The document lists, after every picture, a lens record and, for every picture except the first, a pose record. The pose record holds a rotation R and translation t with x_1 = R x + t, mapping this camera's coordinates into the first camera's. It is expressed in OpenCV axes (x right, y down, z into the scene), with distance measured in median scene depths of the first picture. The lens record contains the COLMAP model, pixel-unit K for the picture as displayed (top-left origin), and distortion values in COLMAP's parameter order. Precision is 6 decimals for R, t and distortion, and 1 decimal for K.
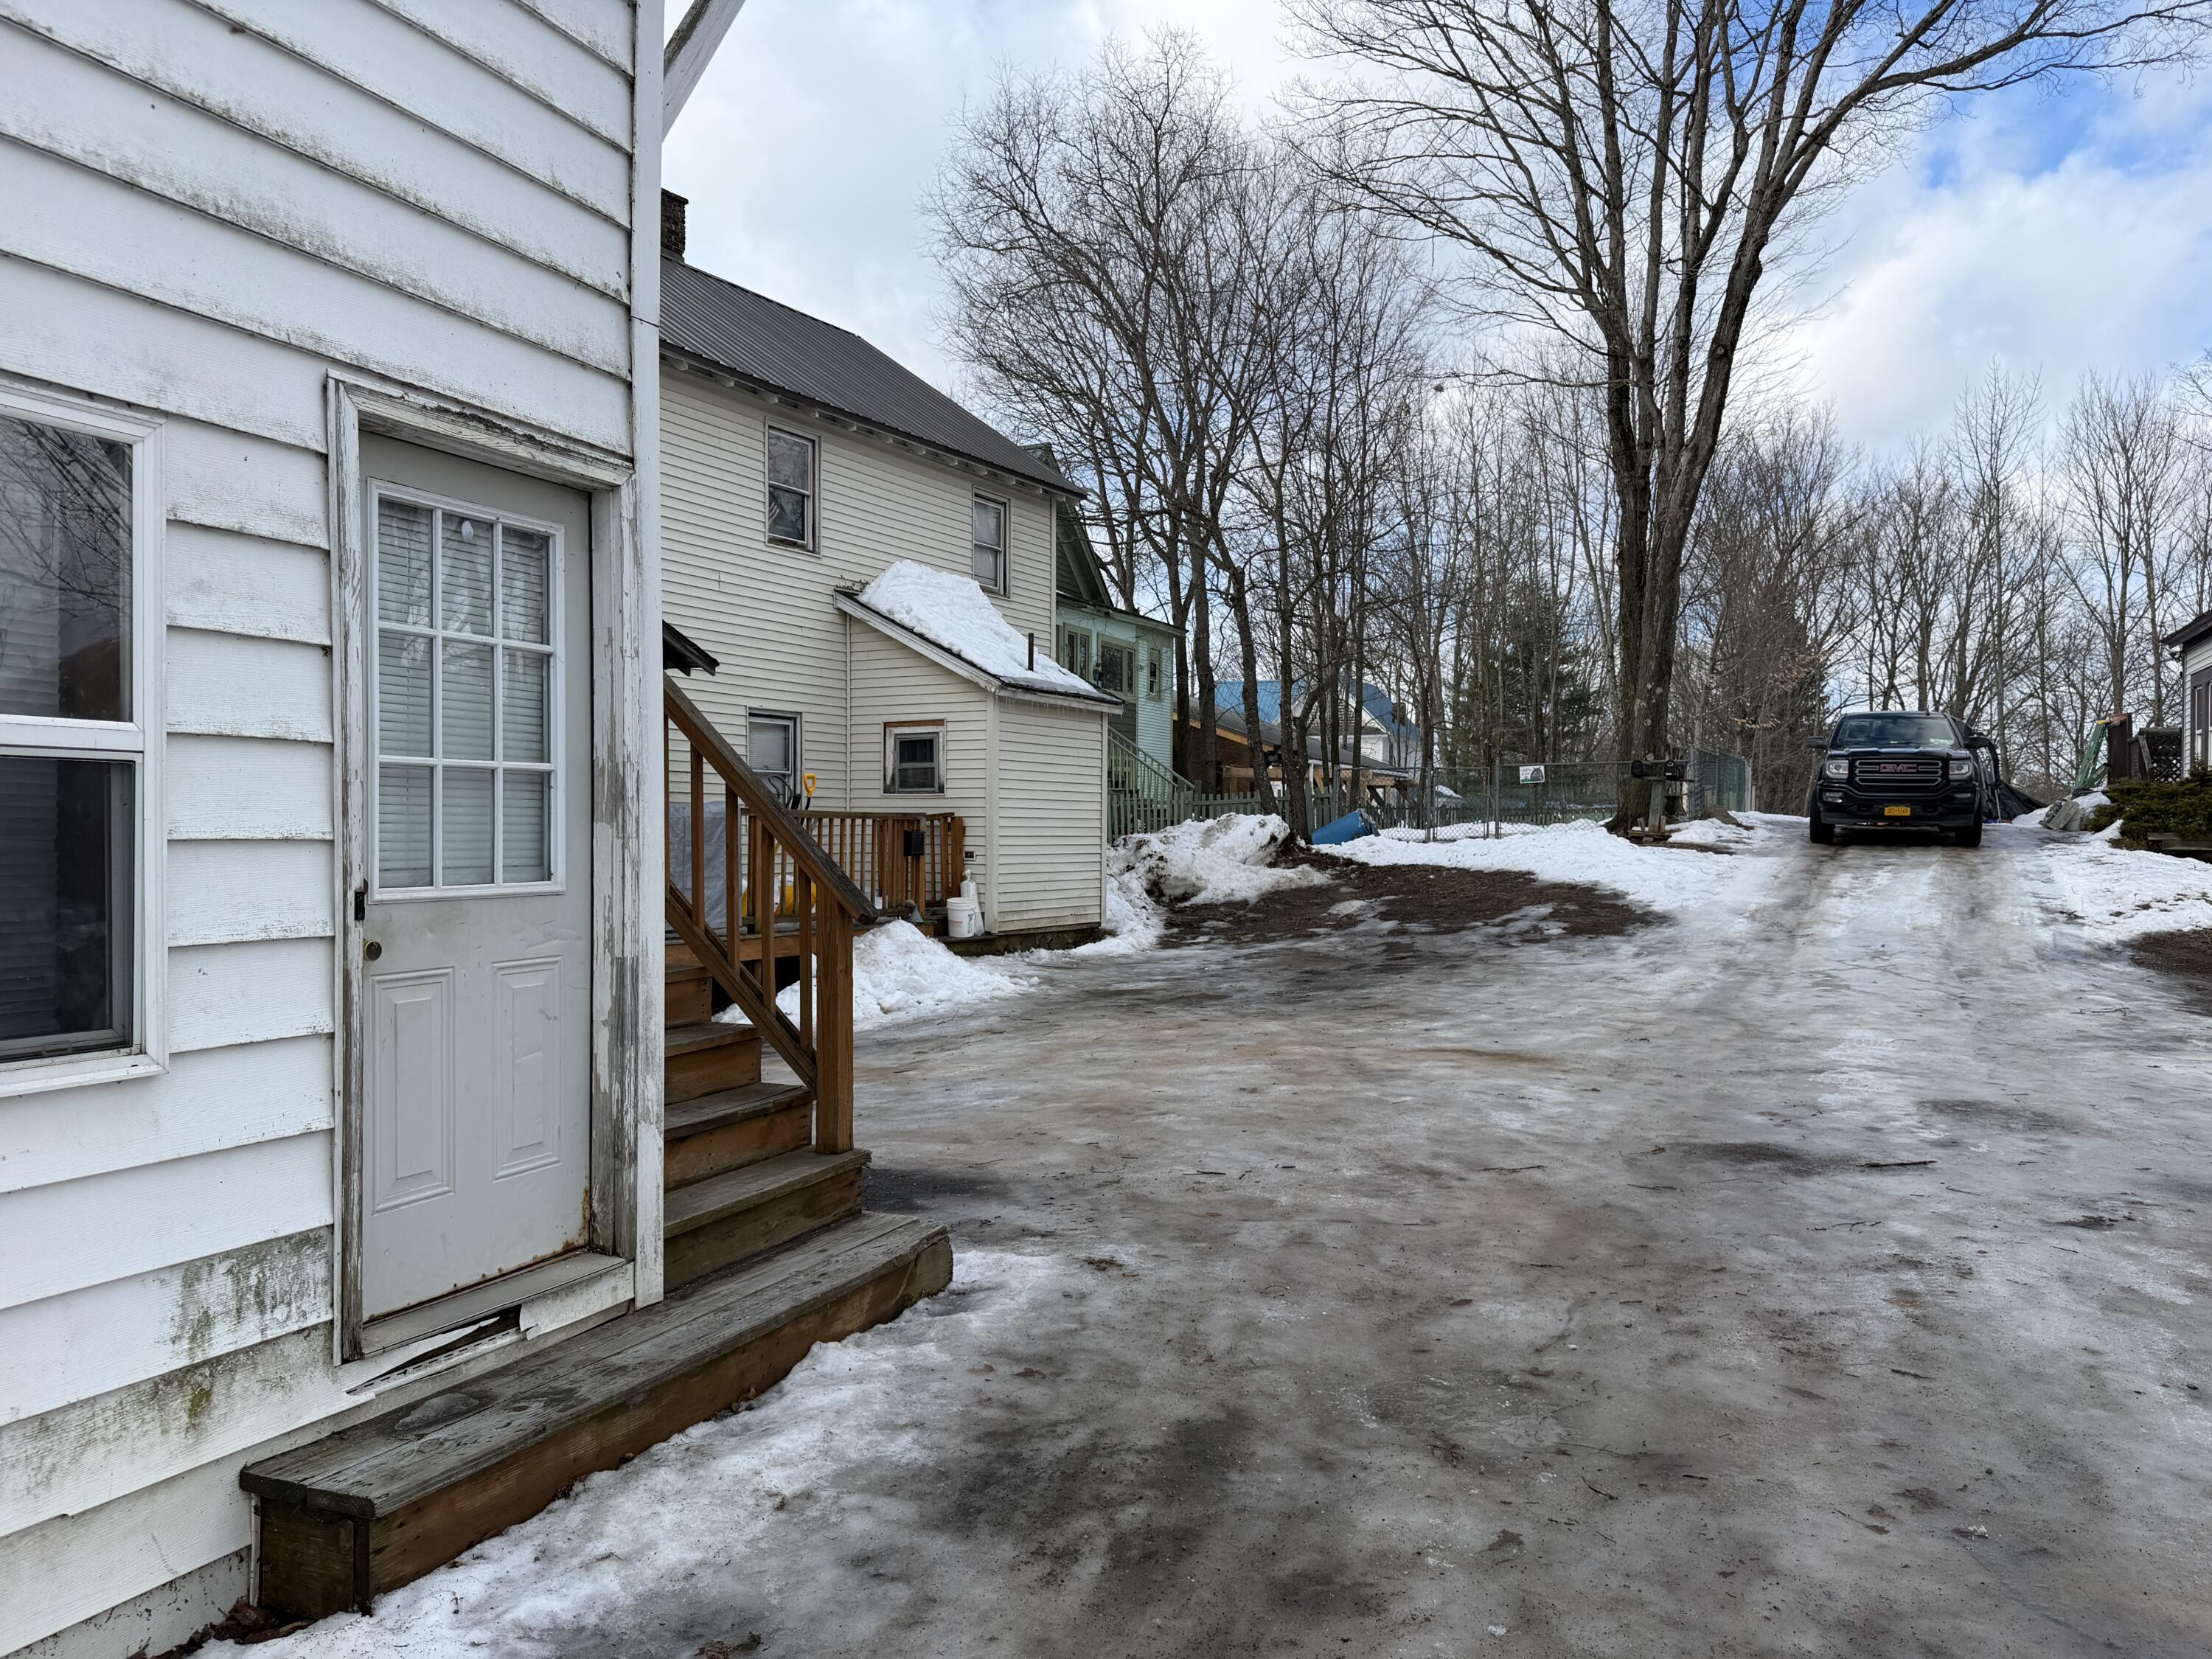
lens RADIAL K [[1568.0, 0, 1112.2], [0, 1568.0, 822.6], [0, 0, 1]] dist [0.057195, -0.043213]
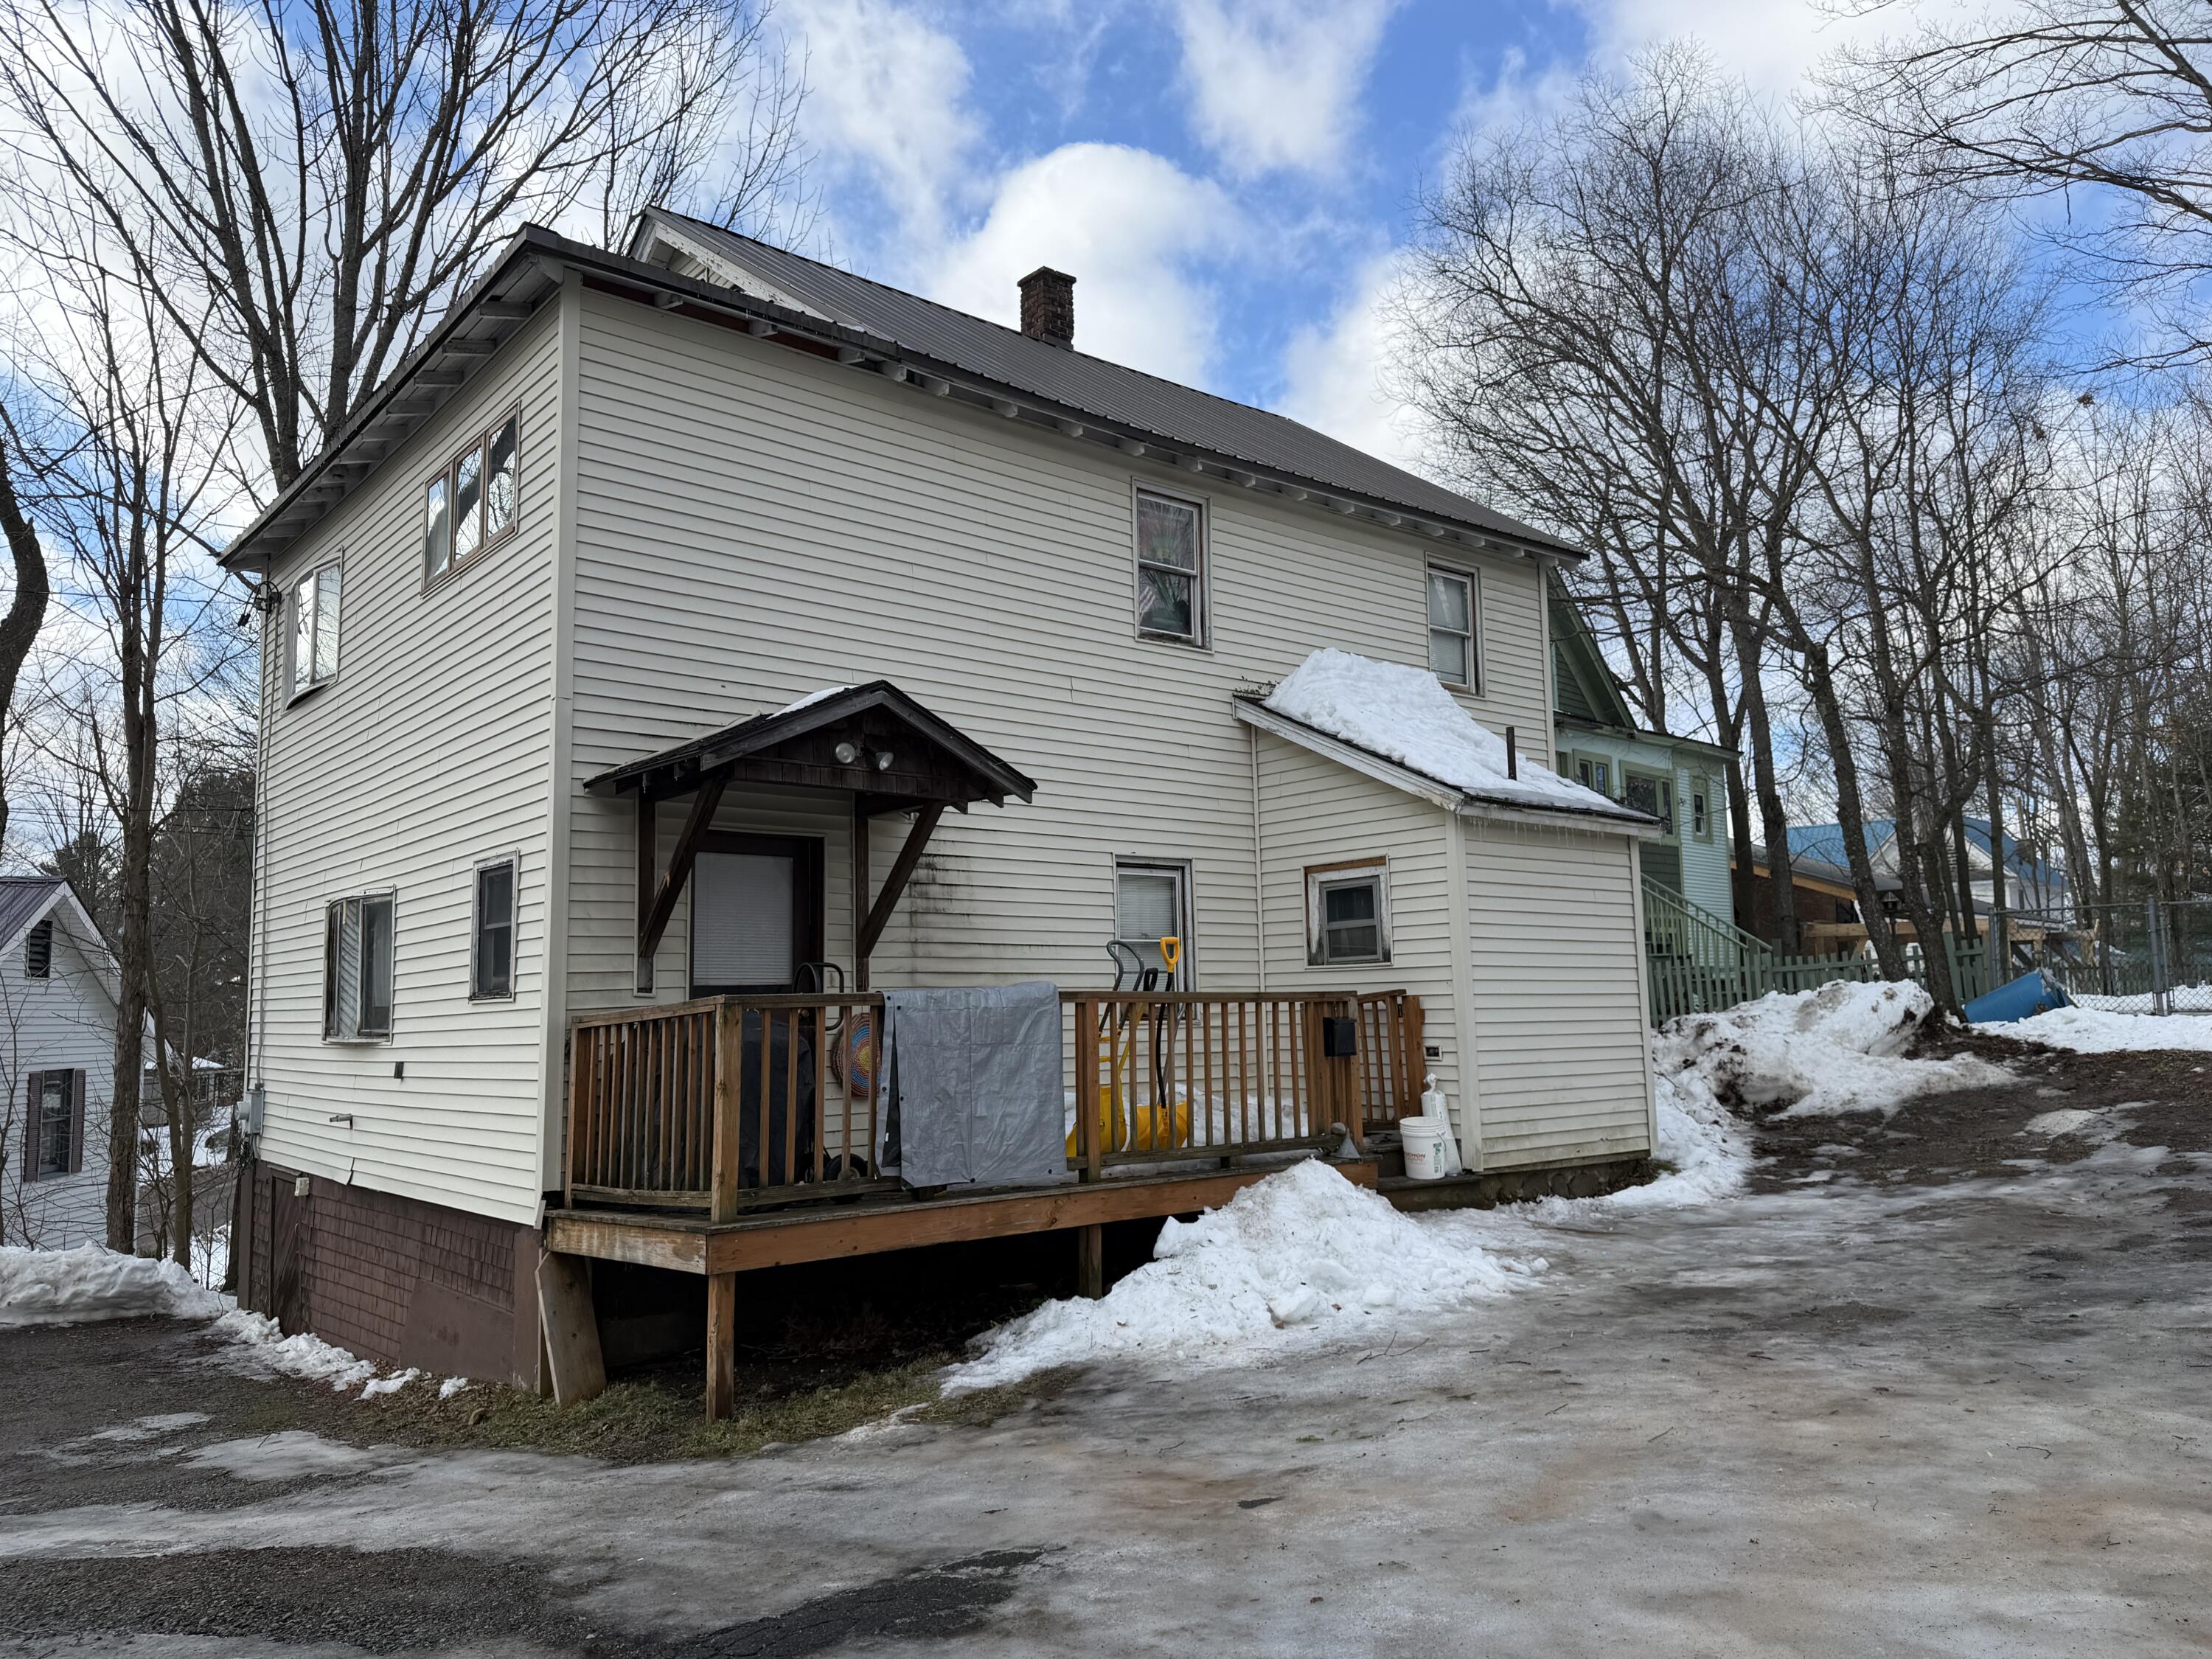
lens RADIAL K [[1568.0, 0, 1073.4], [0, 1568.0, 812.6], [0, 0, 1]] dist [0.057195, -0.043213]
pose [[0.938141, -0.069190, -0.339269, 0.000842], [0.027424, 0.991601, -0.126393, -0.000423], [0.345165, 0.109271, 0.932159, 0.263823]]
